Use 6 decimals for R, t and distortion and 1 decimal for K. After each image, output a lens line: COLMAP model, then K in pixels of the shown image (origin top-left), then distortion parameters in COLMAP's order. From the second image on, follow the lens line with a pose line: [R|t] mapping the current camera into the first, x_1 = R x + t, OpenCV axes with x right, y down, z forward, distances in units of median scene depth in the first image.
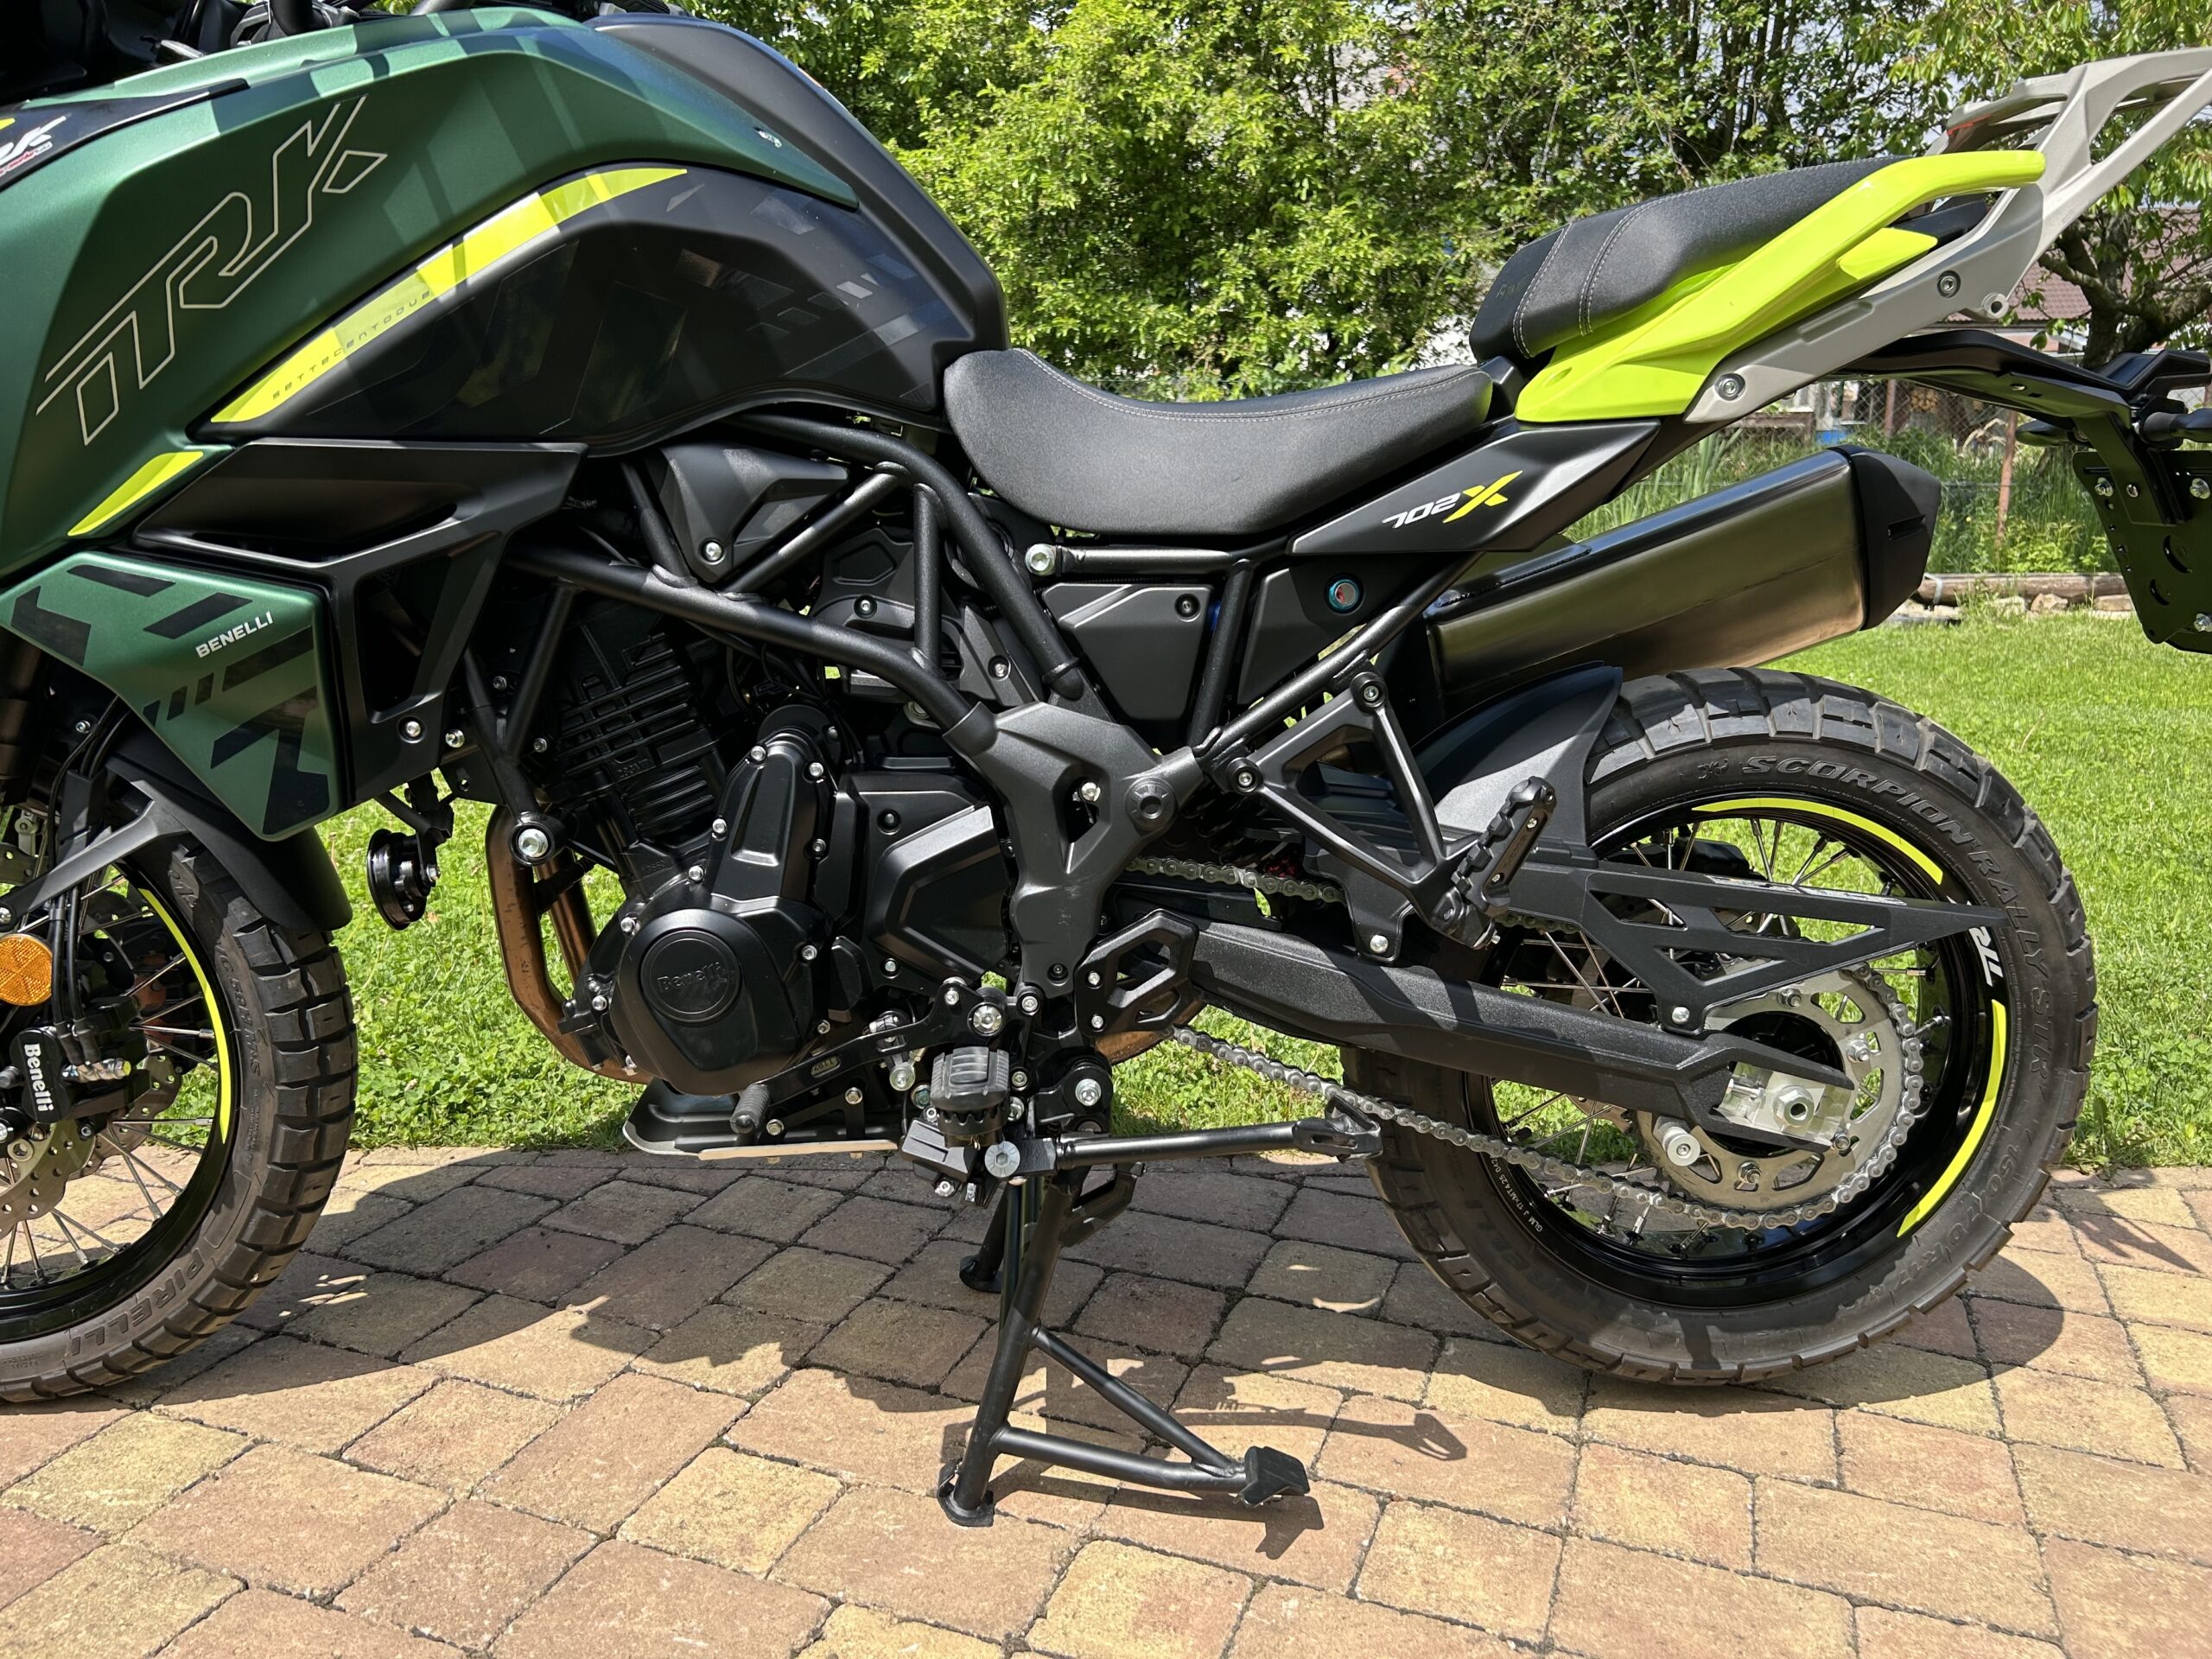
lens RADIAL K [[1673.3, 0, 1106.0], [0, 1673.3, 829.5], [0, 0, 1]] dist [0.044210, -0.045800]
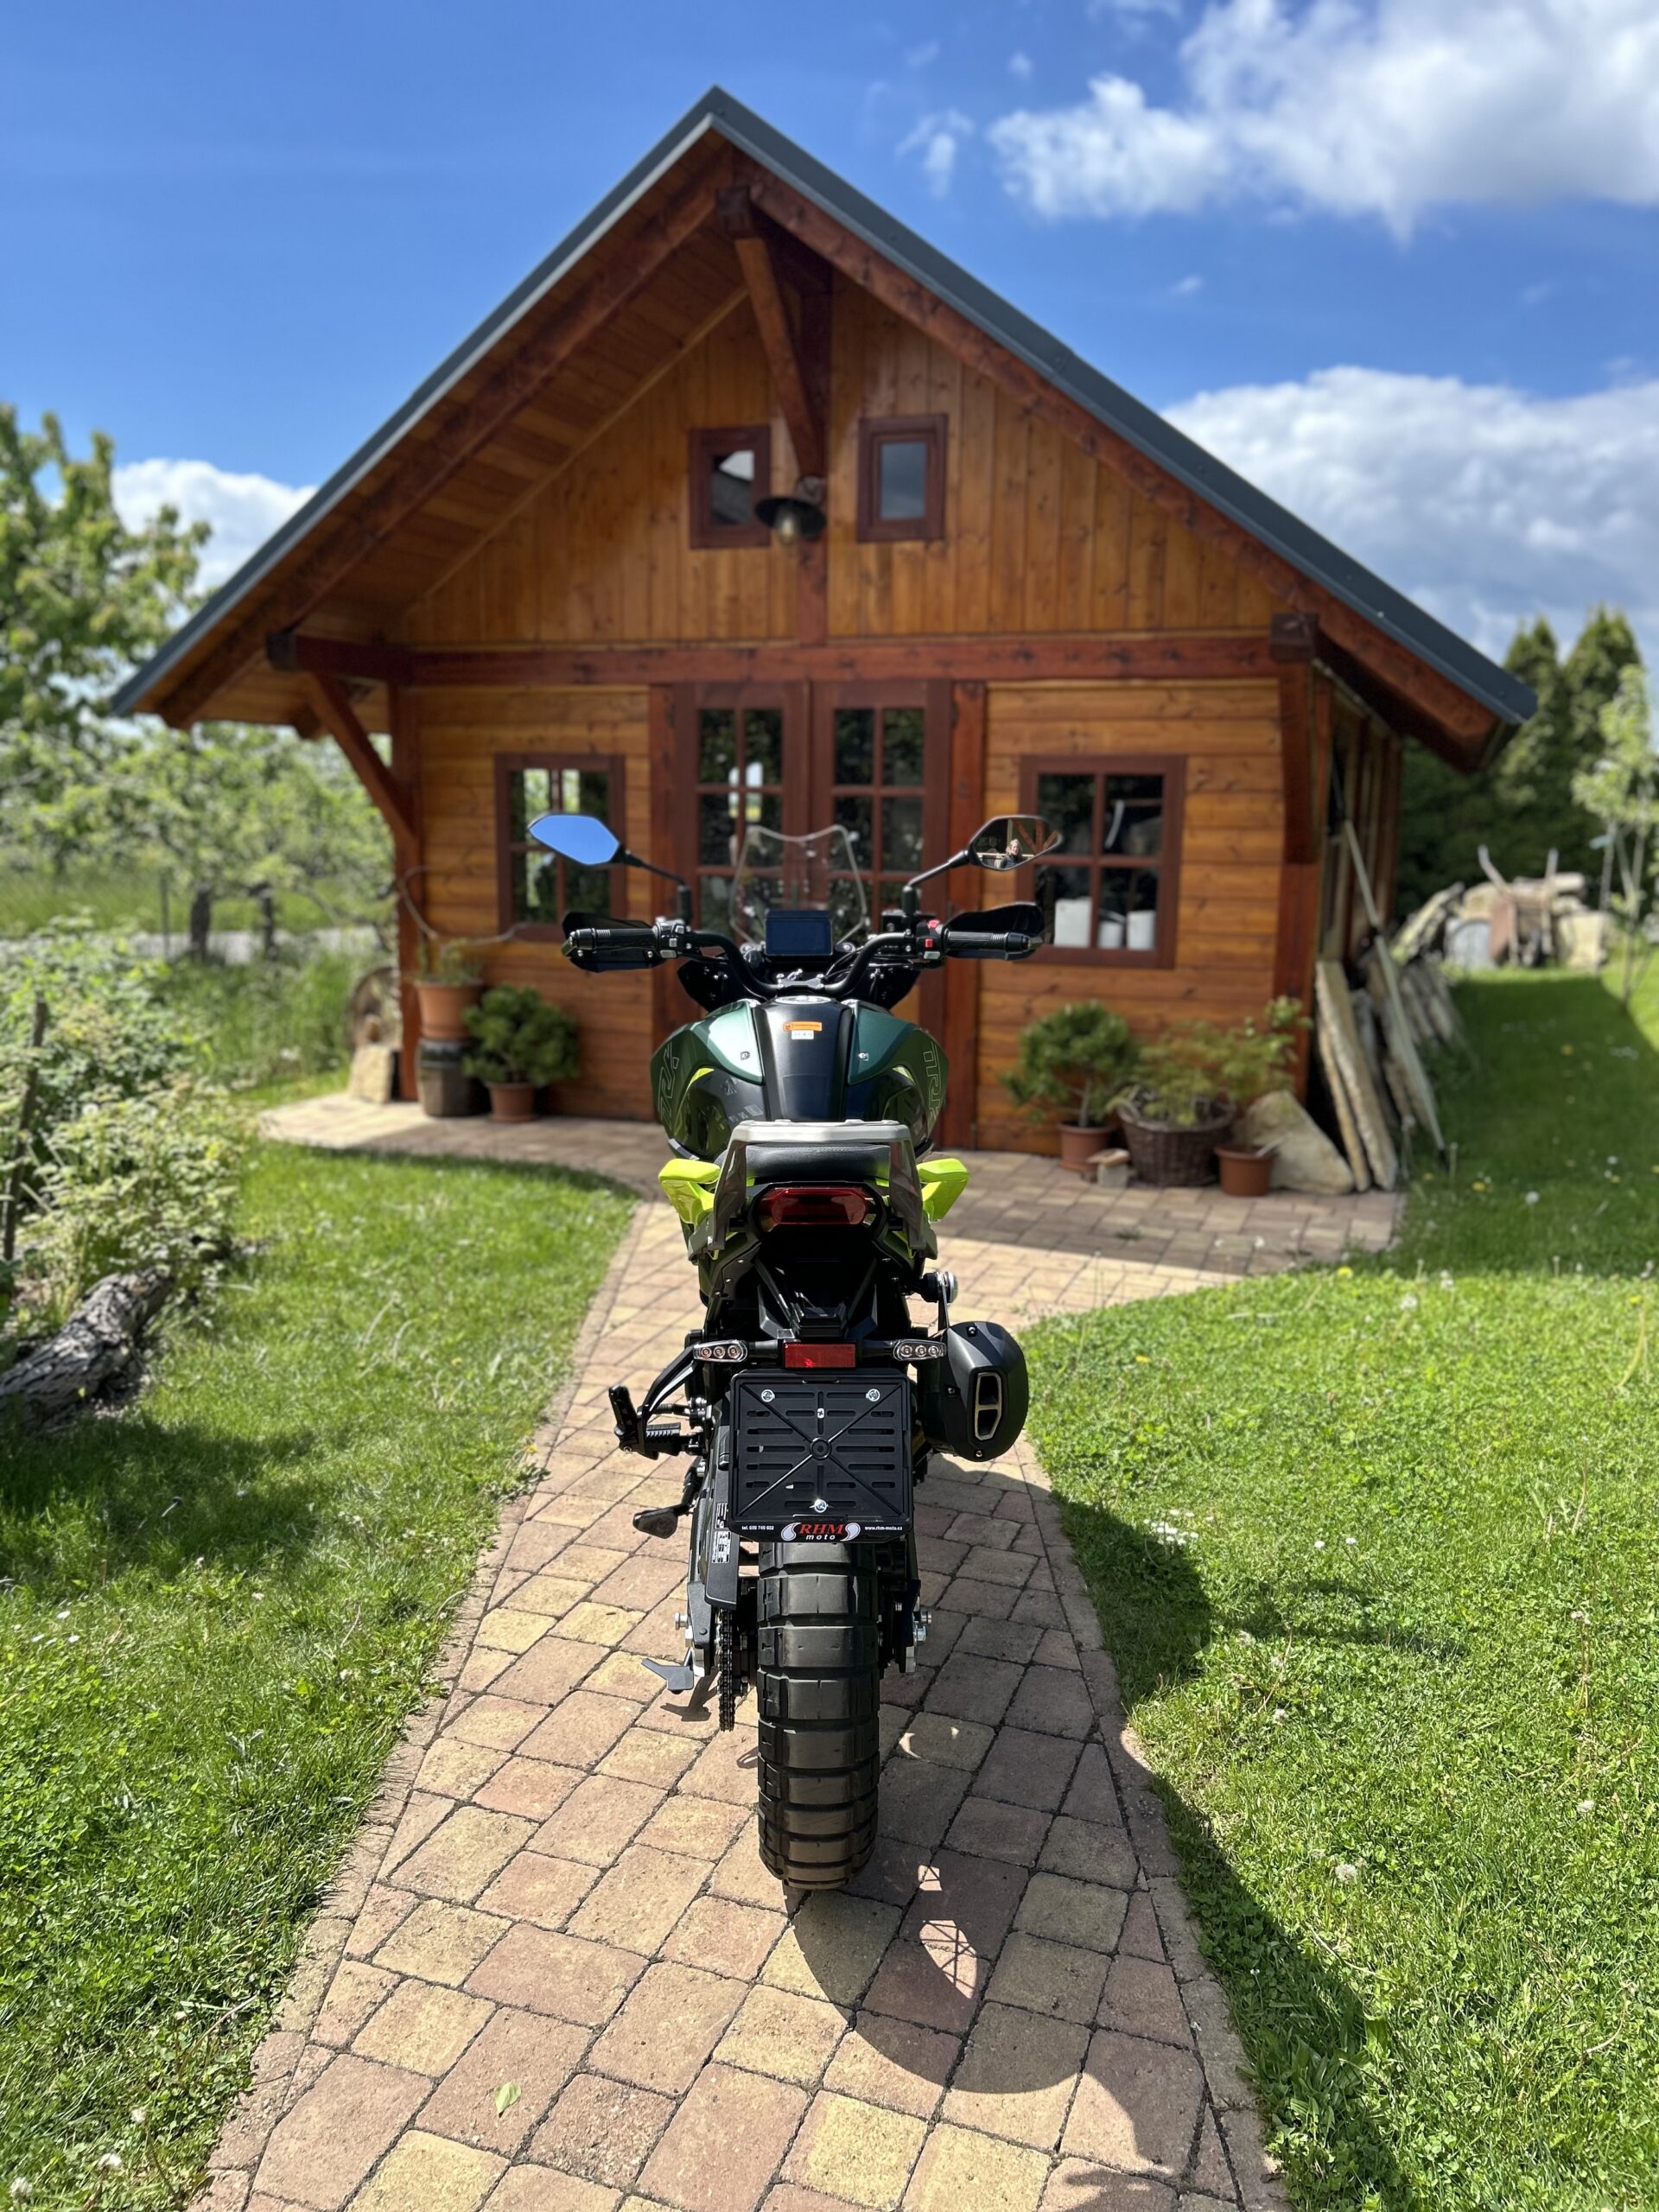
lens RADIAL K [[1660.9, 0, 827.1], [0, 1660.9, 1138.8], [0, 0, 1]] dist [0.070629, -0.087756]
pose [[0.004299, 0.191741, -0.981436, 0.267203], [-0.213900, 0.958906, 0.186402, -0.092167], [0.976846, 0.209127, 0.045136, 0.122957]]
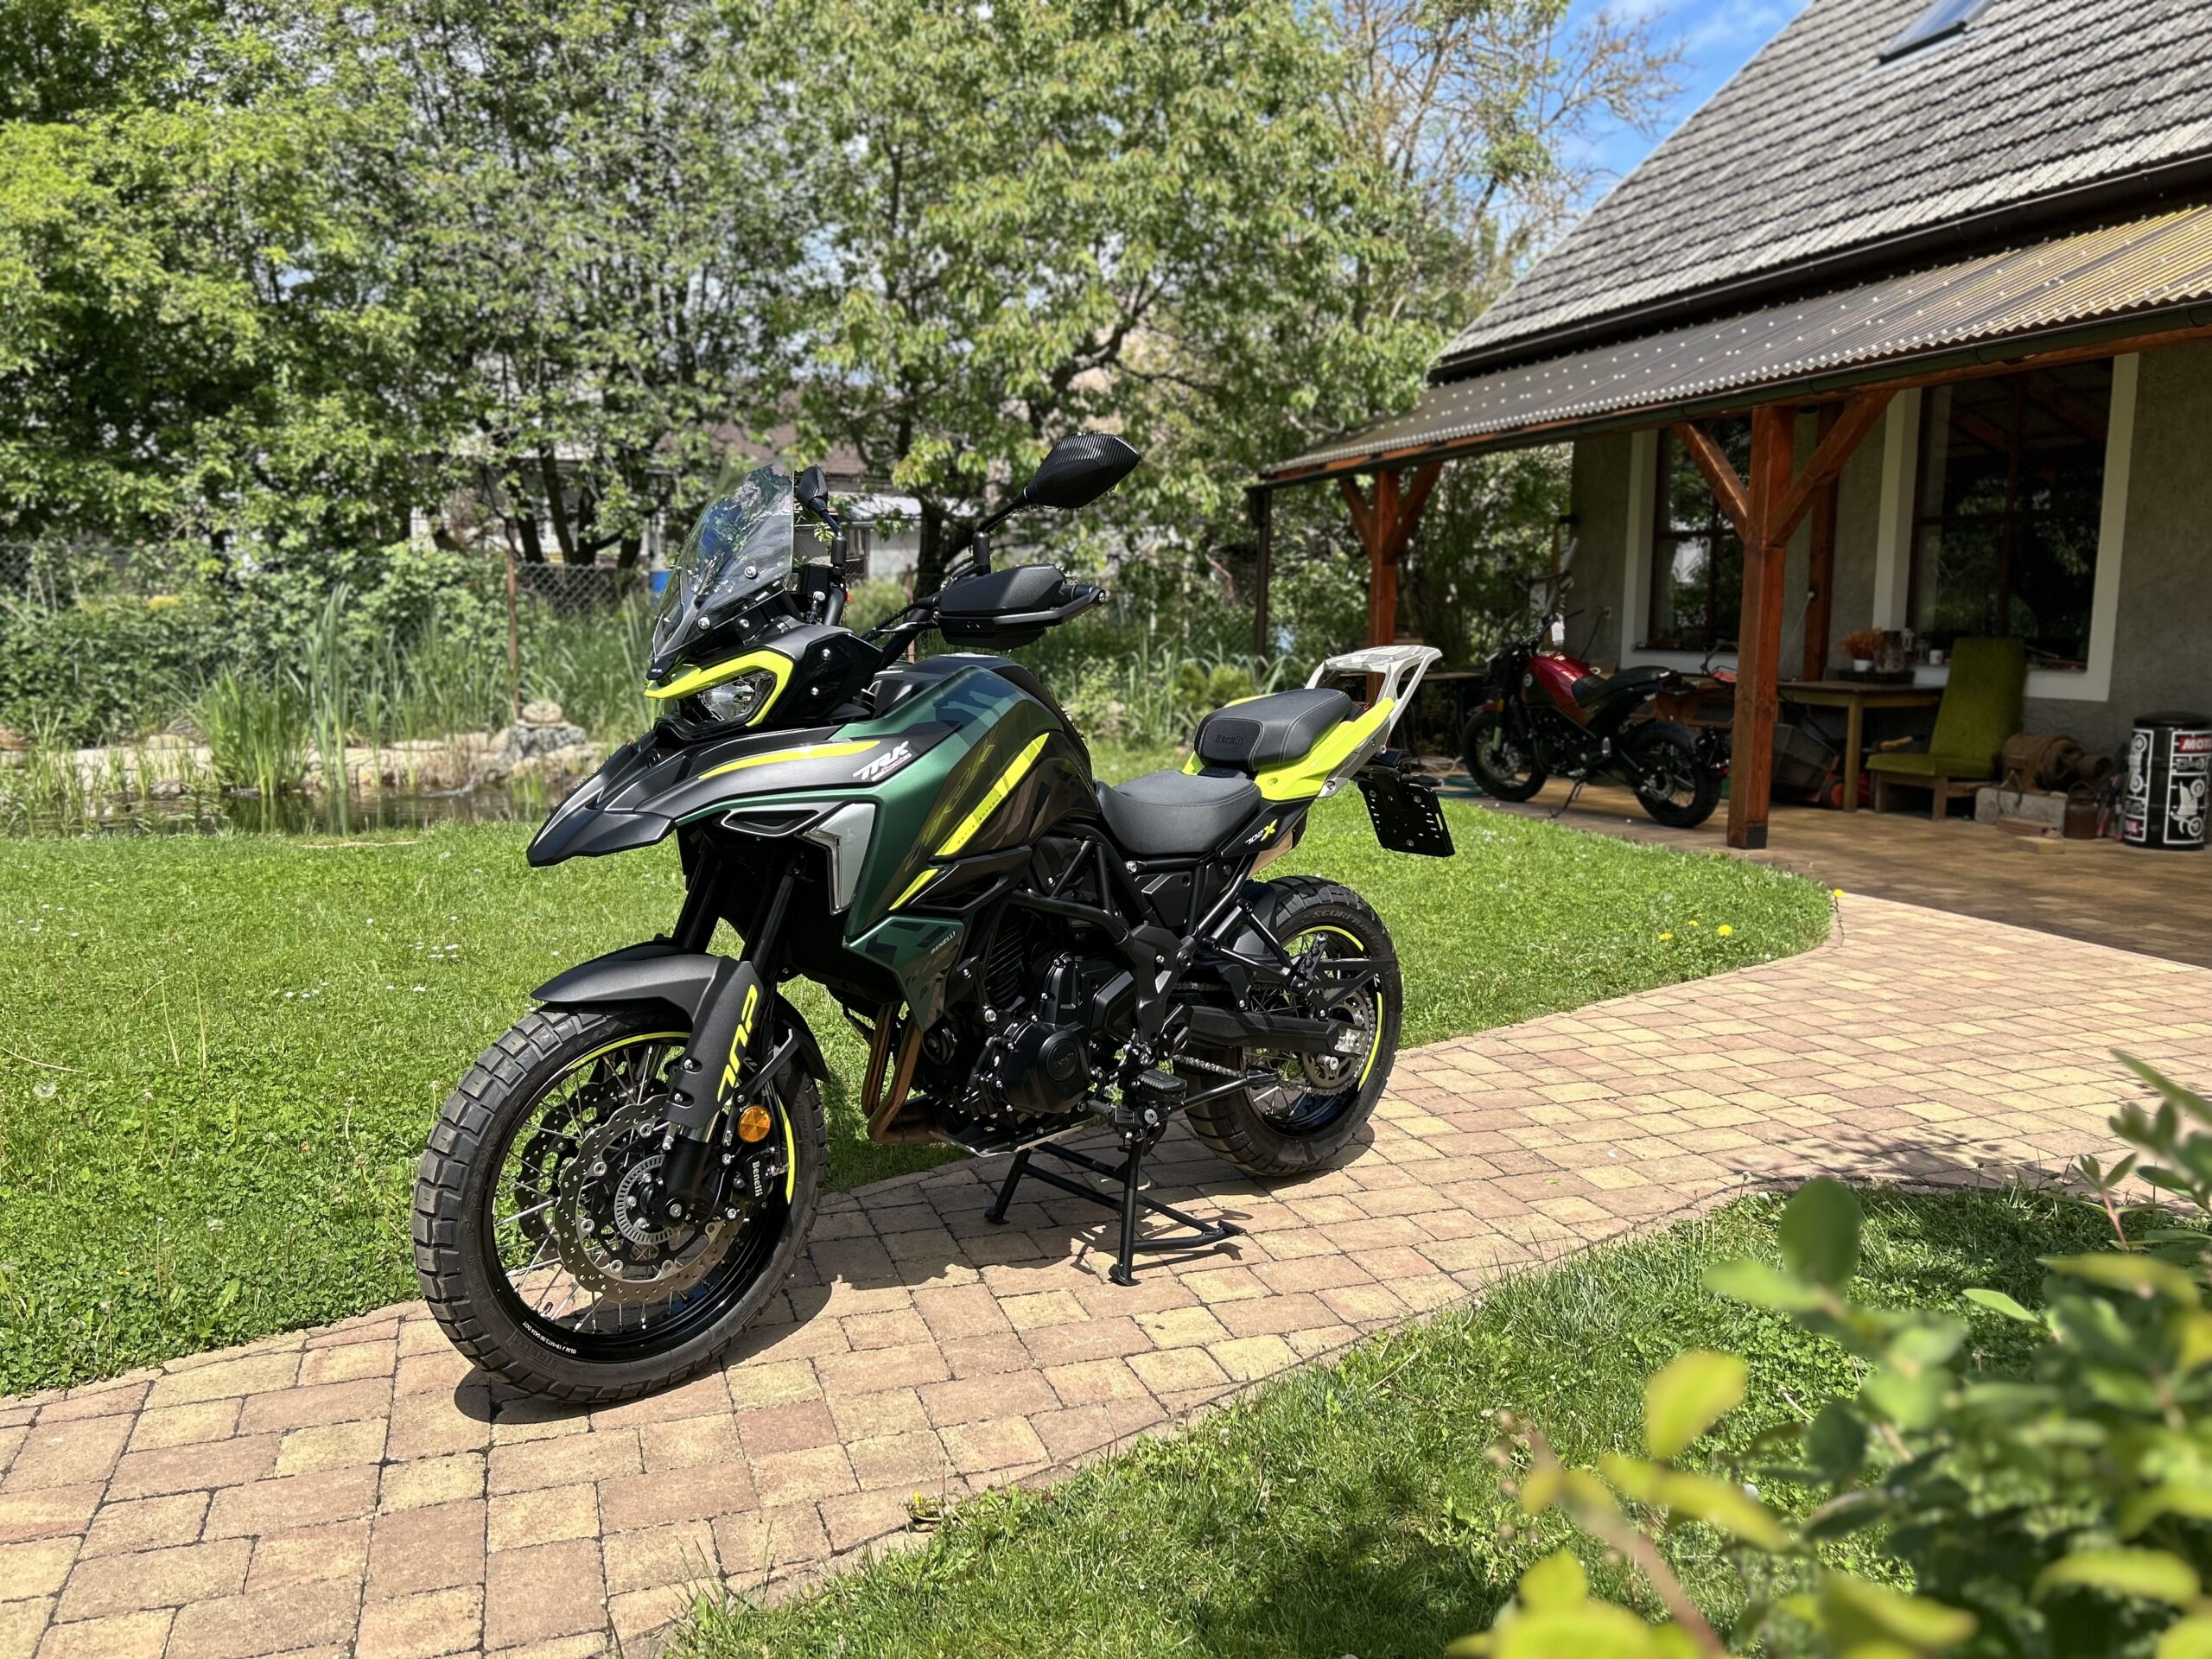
lens RADIAL K [[1673.3, 0, 1106.0], [0, 1673.3, 829.5], [0, 0, 1]] dist [0.044210, -0.045800]
pose [[0.763851, -0.088844, 0.639249, -0.199709], [0.127403, 0.991746, -0.014402, -0.022969], [-0.632693, 0.092443, 0.768865, -0.104492]]
